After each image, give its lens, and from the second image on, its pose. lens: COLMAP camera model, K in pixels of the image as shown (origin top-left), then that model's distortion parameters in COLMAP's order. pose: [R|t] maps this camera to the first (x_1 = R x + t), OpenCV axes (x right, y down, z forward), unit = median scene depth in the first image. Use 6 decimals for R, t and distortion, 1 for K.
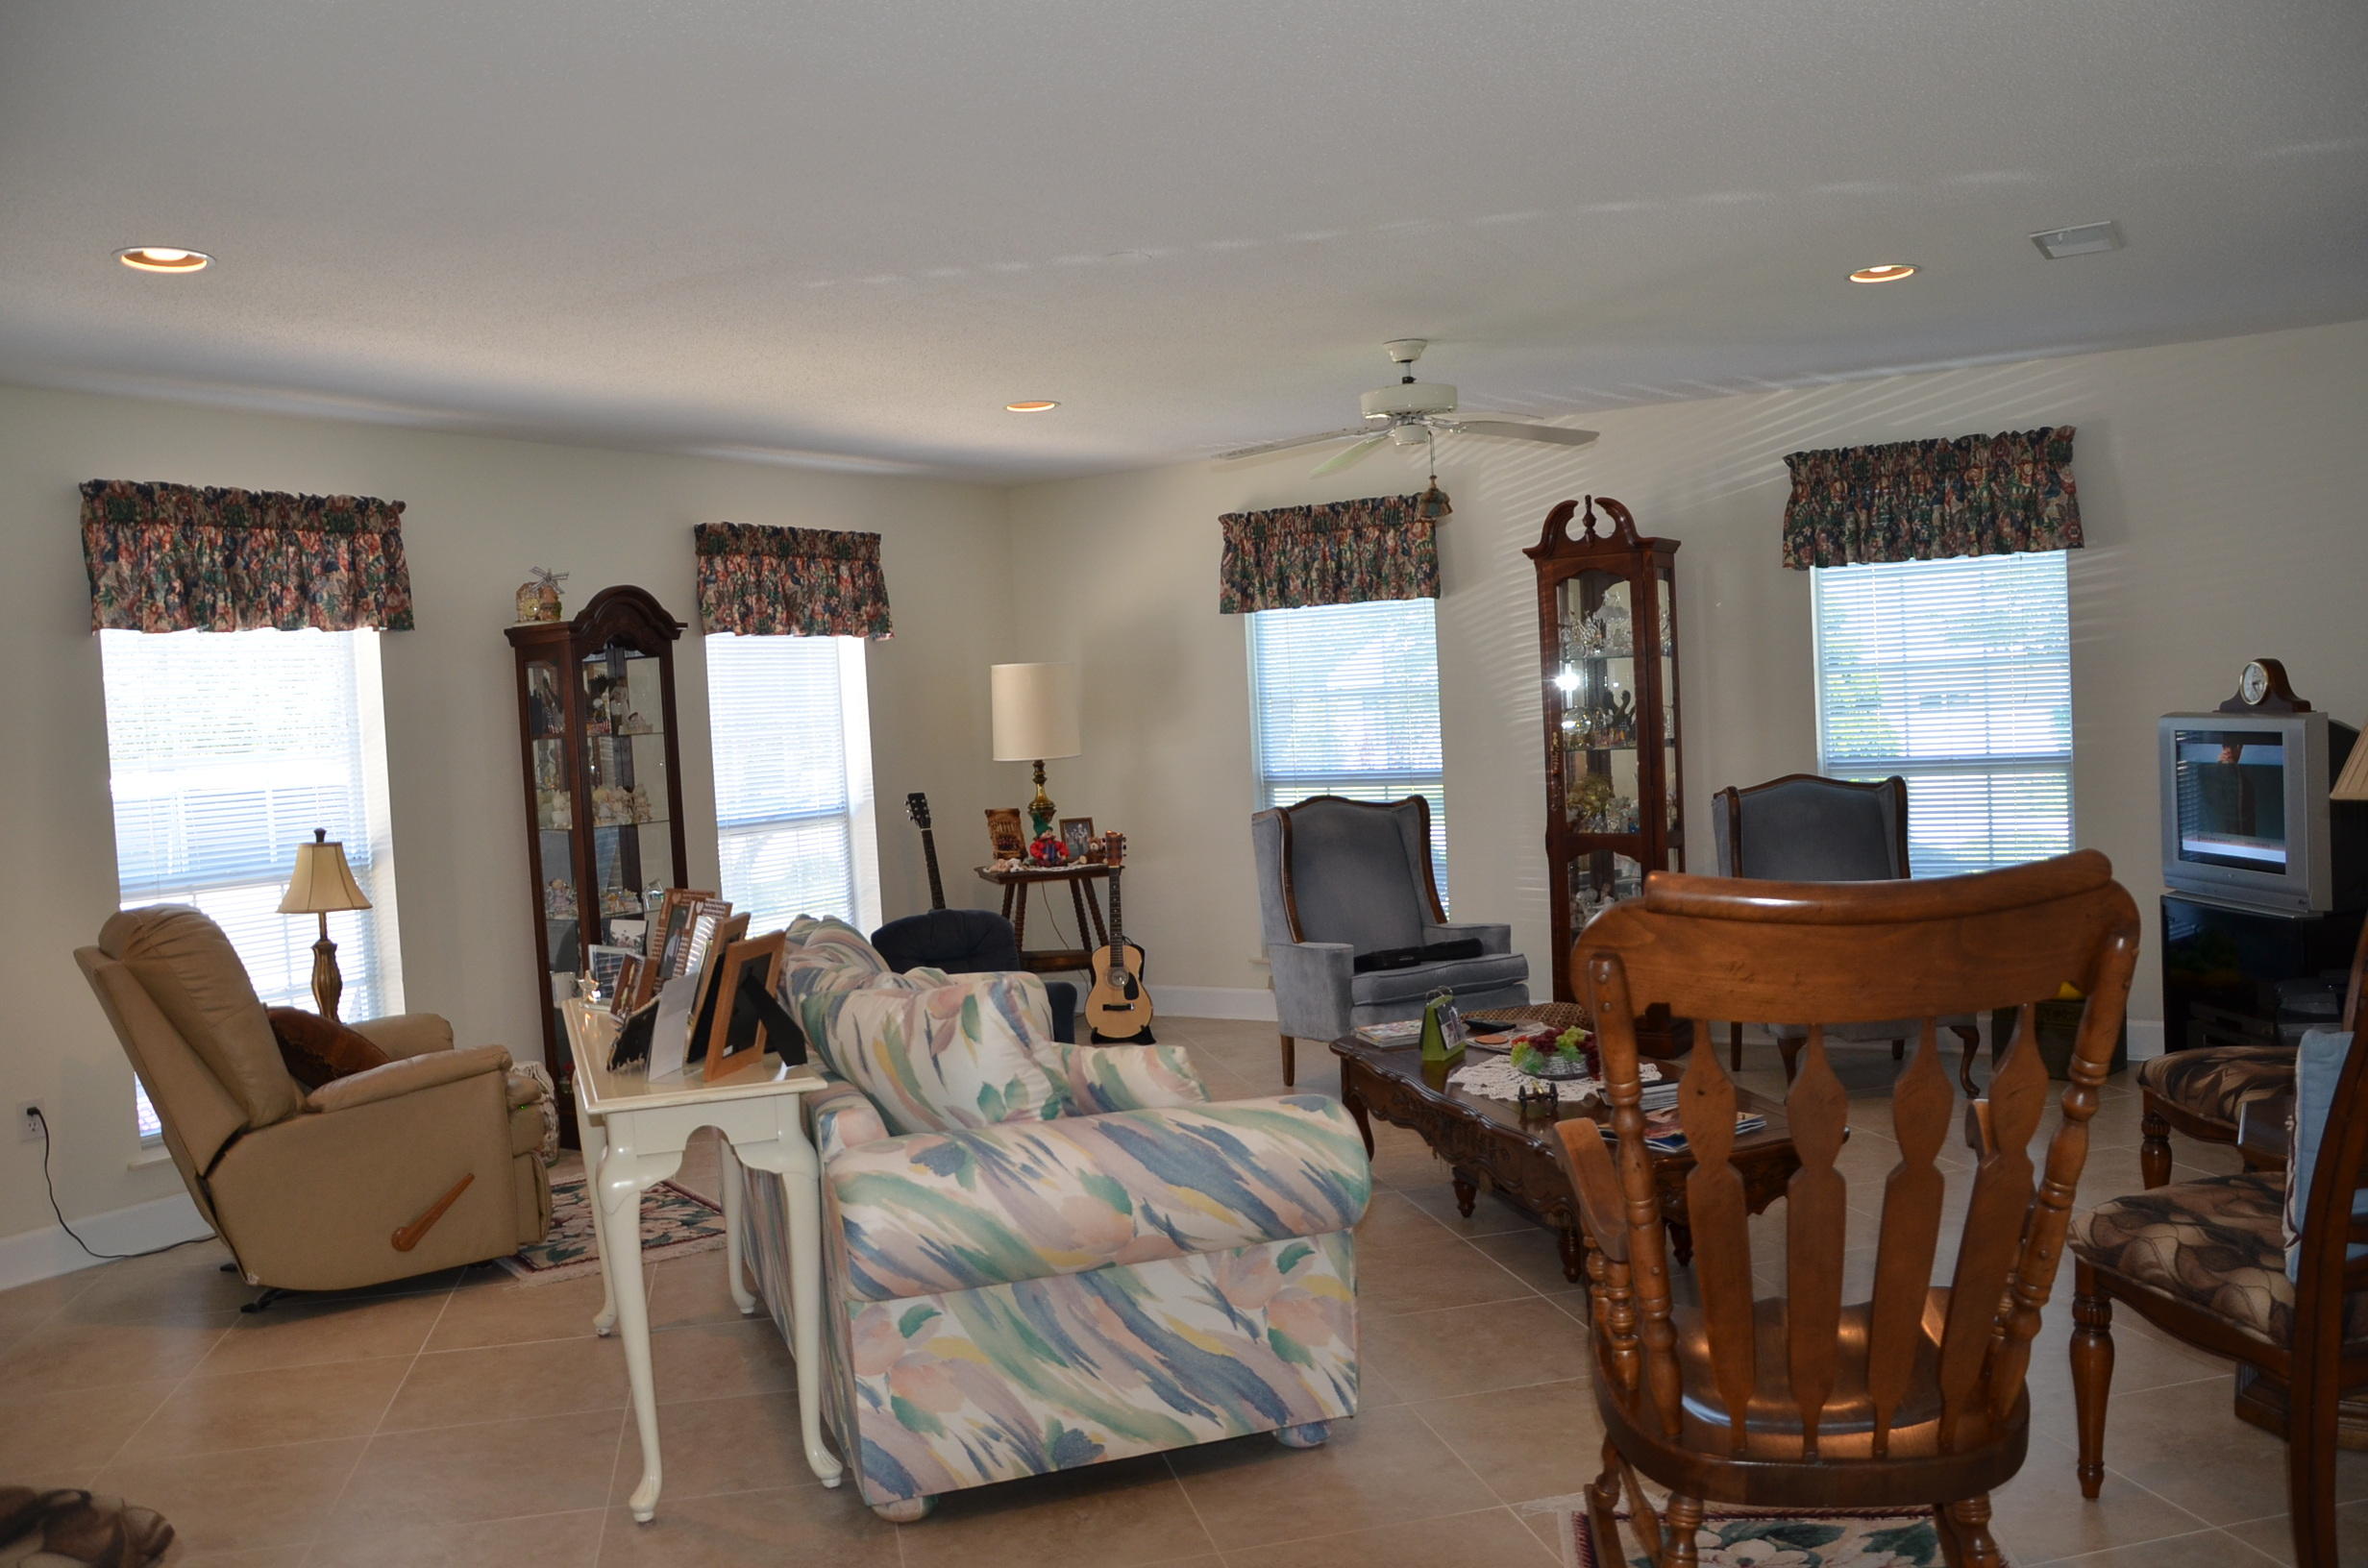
lens RADIAL K [[1857.1, 0, 1184.8], [0, 1857.1, 785.8], [0, 0, 1]] dist [-0.154268, 0.121933]
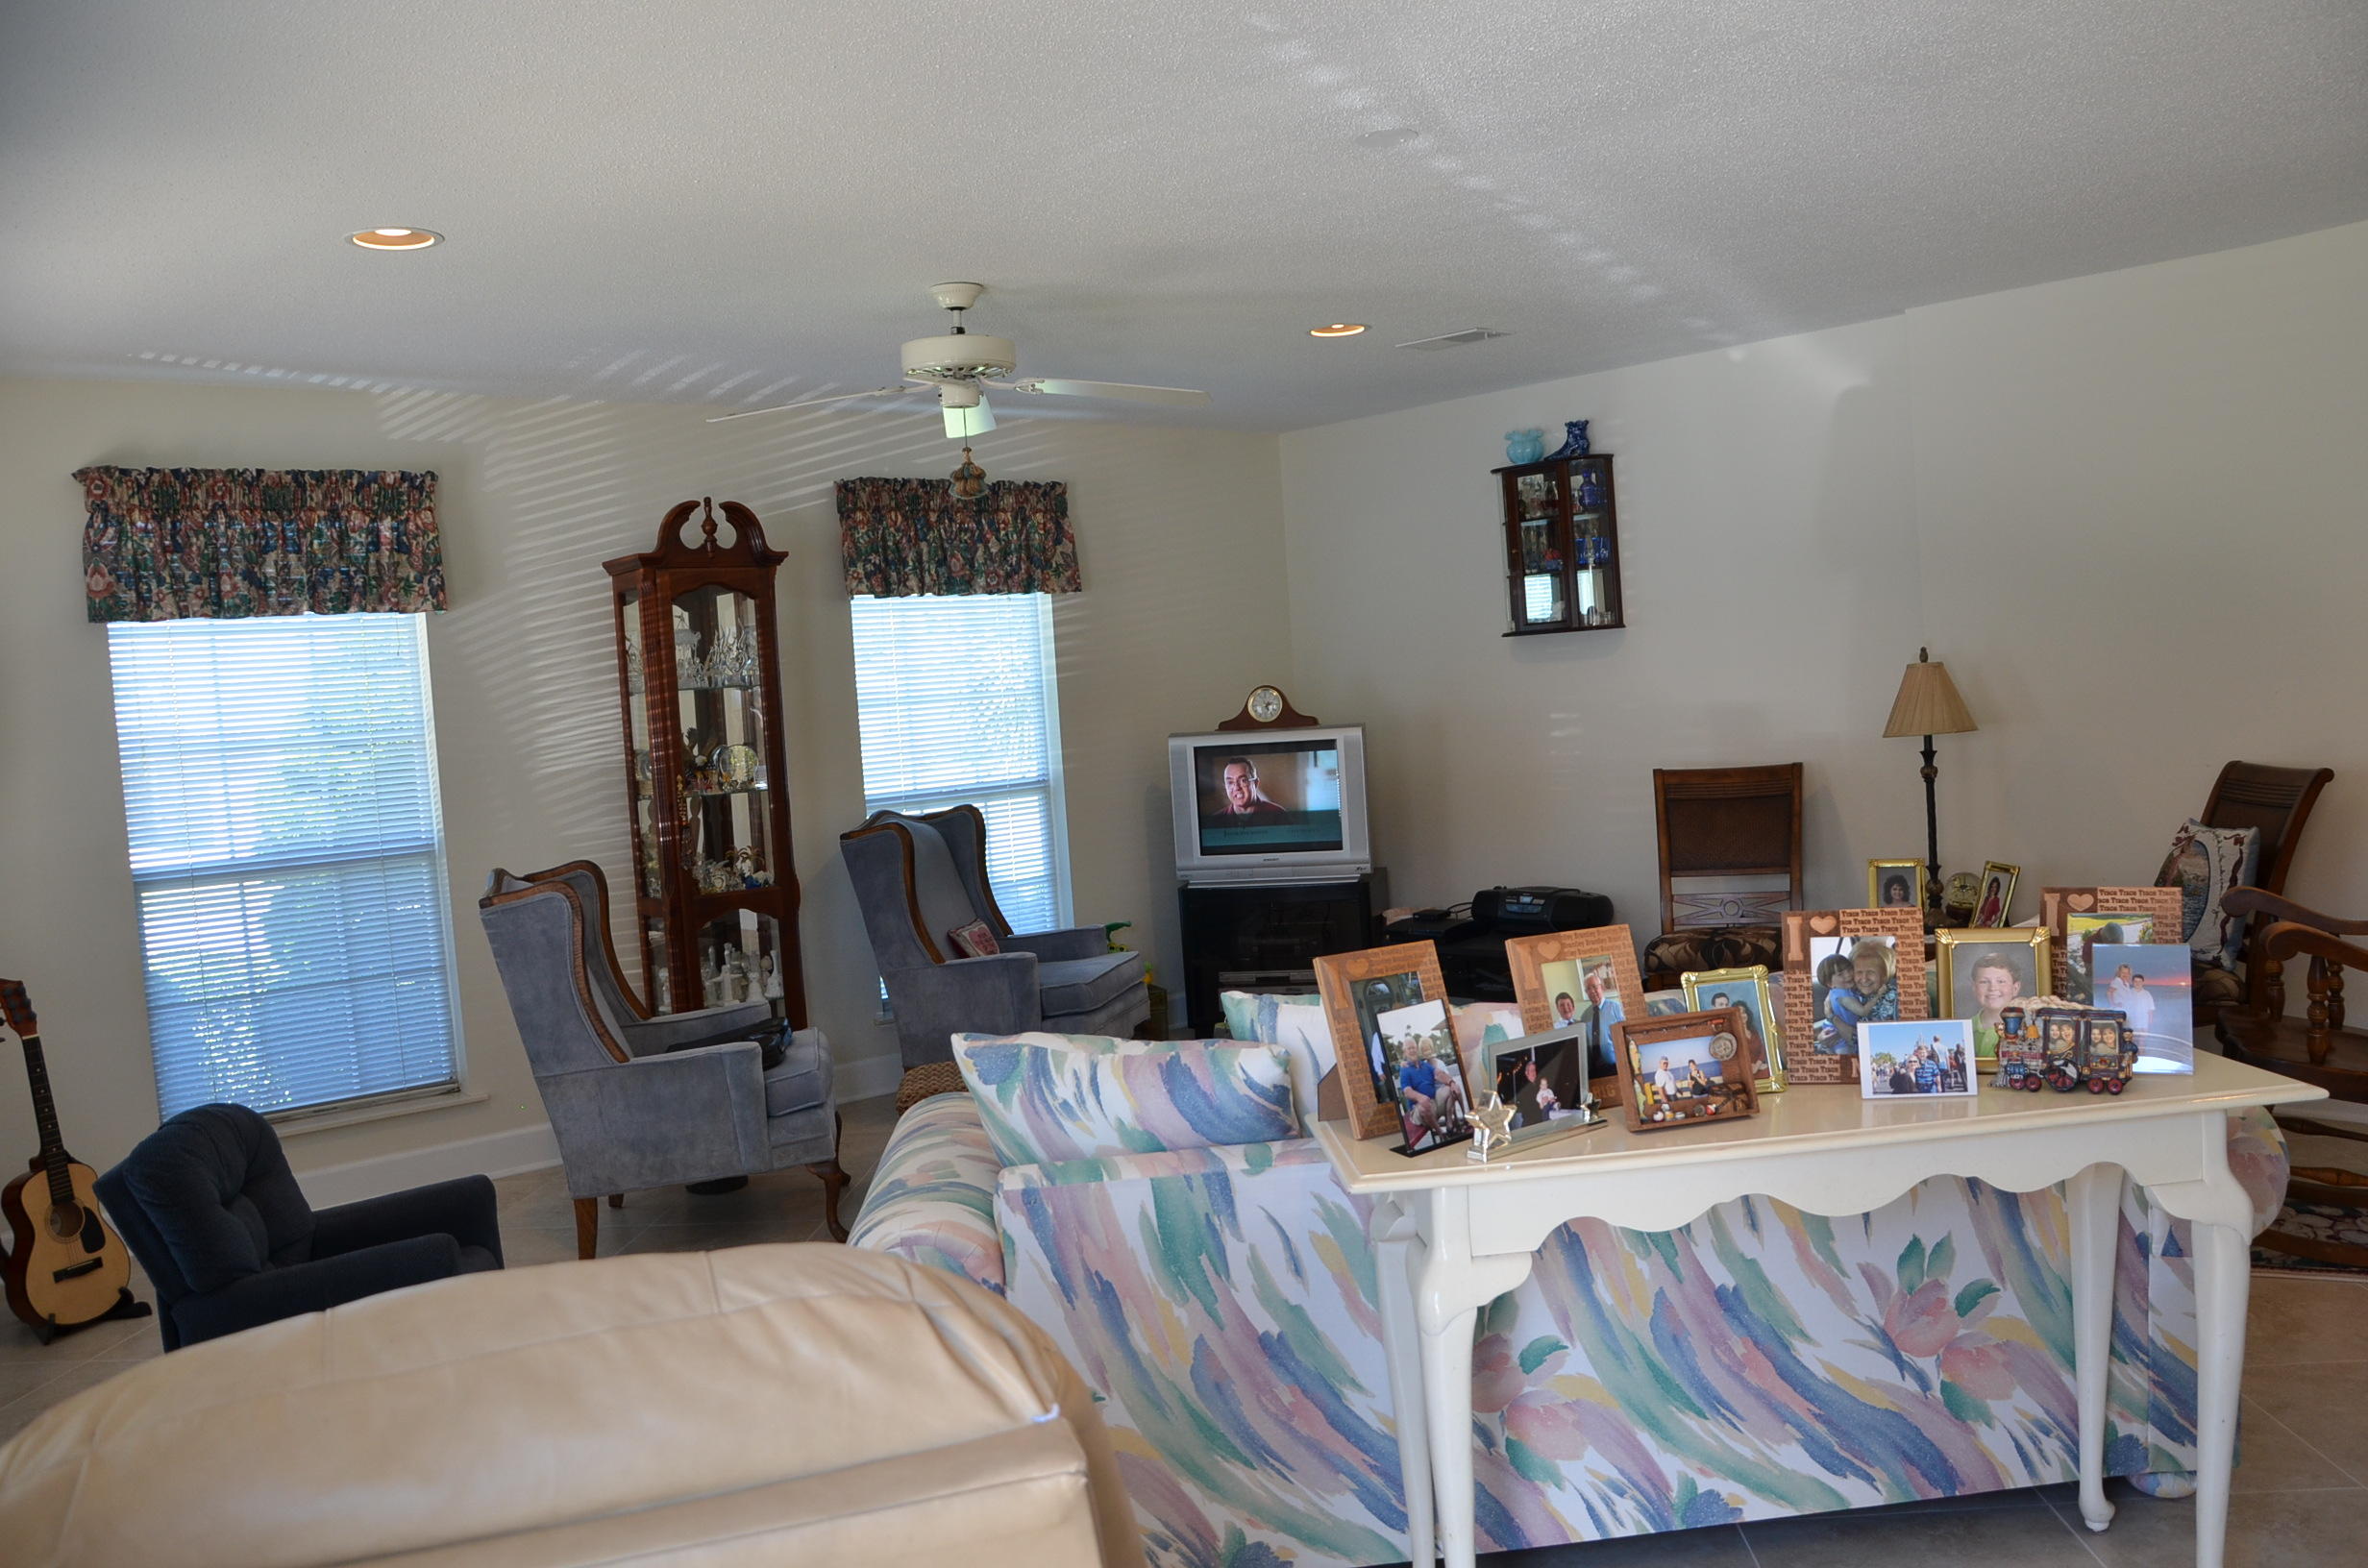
lens RADIAL K [[1857.1, 0, 1184.9], [0, 1857.1, 786.2], [0, 0, 1]] dist [-0.154268, 0.121933]
pose [[0.286358, -0.025194, 0.957791, -0.538742], [0.086564, 0.996246, 0.000325, -0.004856], [-0.954204, 0.082817, 0.287464, 0.550493]]
